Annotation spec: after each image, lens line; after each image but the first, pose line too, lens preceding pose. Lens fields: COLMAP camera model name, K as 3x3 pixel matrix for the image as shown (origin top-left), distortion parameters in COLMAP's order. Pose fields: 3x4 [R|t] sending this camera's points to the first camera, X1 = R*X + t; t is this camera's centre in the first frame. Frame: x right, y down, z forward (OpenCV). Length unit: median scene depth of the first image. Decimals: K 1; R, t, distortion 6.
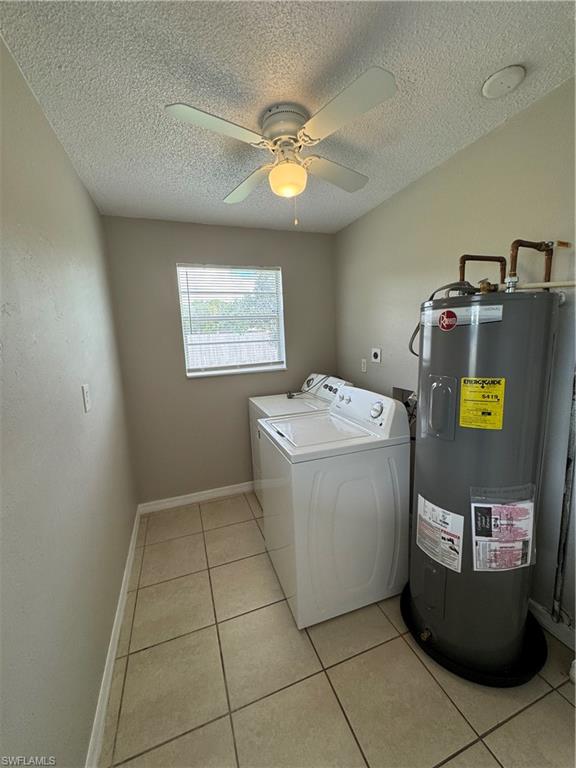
lens RADIAL K [[306.1, 0, 290.1], [0, 306.1, 381.7], [0, 0, 1]] dist [-0.003860, 0.000805]
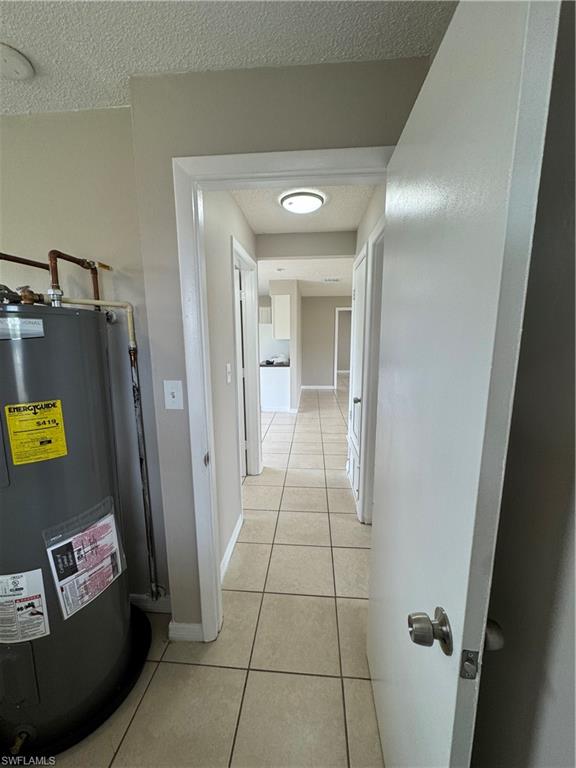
lens RADIAL K [[306.1, 0, 288.7], [0, 306.1, 383.5], [0, 0, 1]] dist [-0.003860, 0.000805]
pose [[0.424817, -0.106530, 0.898989, 0.163638], [0.123588, 0.990579, 0.058981, -0.026461], [-0.896803, 0.086048, 0.433981, -0.014440]]
